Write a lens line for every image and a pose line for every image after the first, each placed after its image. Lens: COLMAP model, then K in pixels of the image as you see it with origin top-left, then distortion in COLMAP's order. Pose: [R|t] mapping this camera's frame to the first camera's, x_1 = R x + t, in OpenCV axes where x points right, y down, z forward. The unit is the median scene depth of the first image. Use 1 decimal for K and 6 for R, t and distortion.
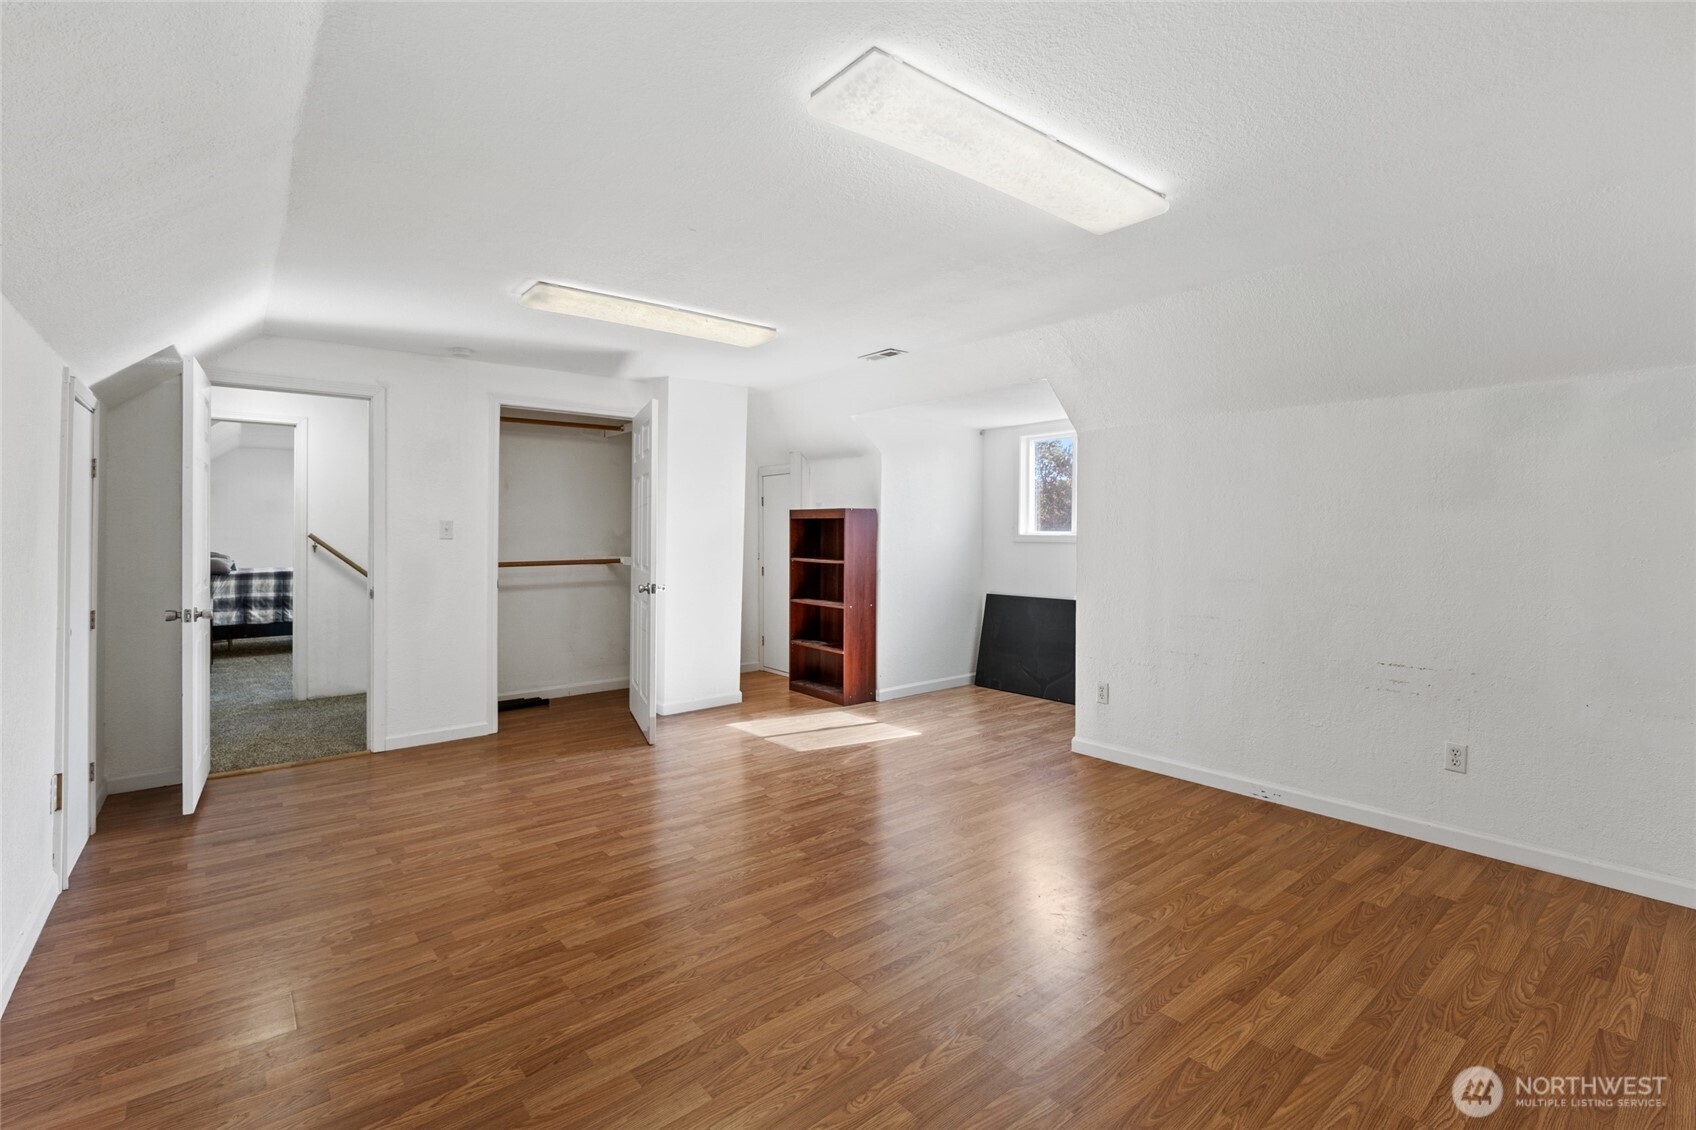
lens RADIAL K [[769.7, 0, 852.9], [0, 769.7, 561.5], [0, 0, 1]] dist [-0.014259, 0.000225]
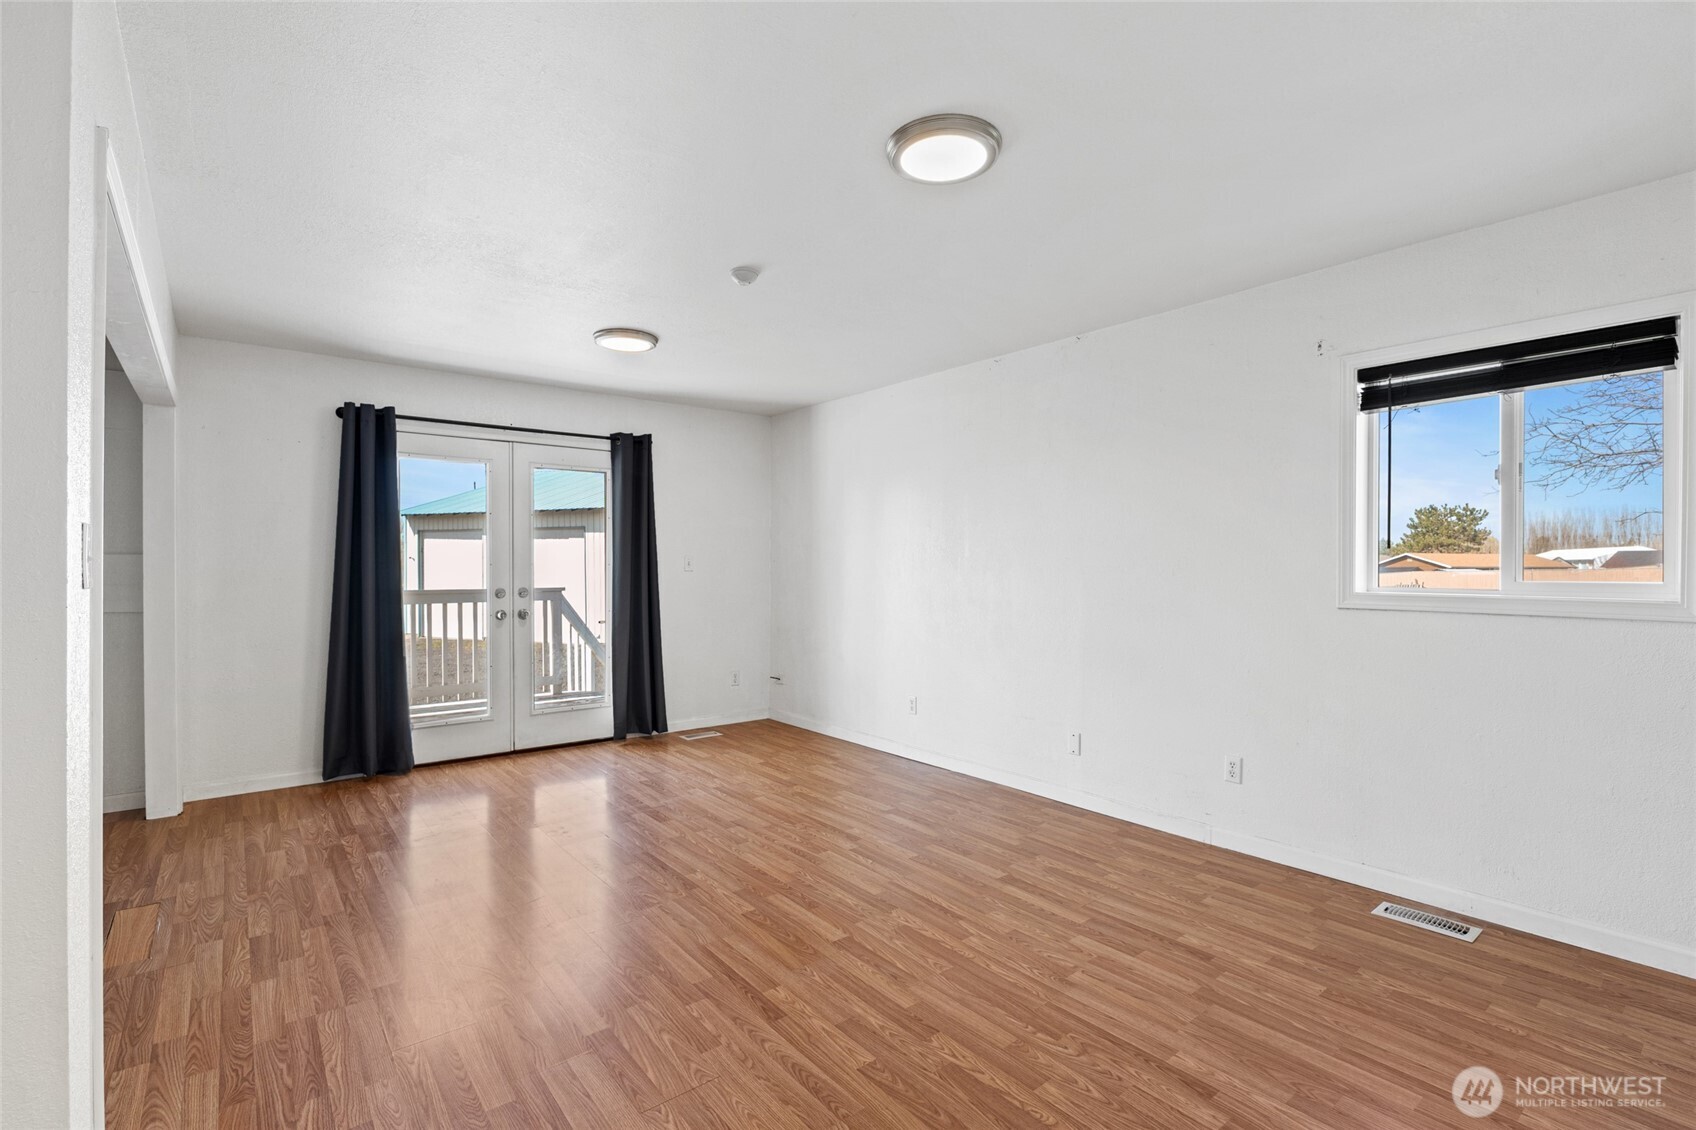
lens RADIAL K [[769.7, 0, 852.3], [0, 769.7, 560.8], [0, 0, 1]] dist [-0.014259, 0.000225]
pose [[0.010817, -0.004771, 0.999930, -0.150715], [0.034633, 0.999390, 0.004394, -0.009685], [-0.999342, 0.034583, 0.010975, 0.176182]]
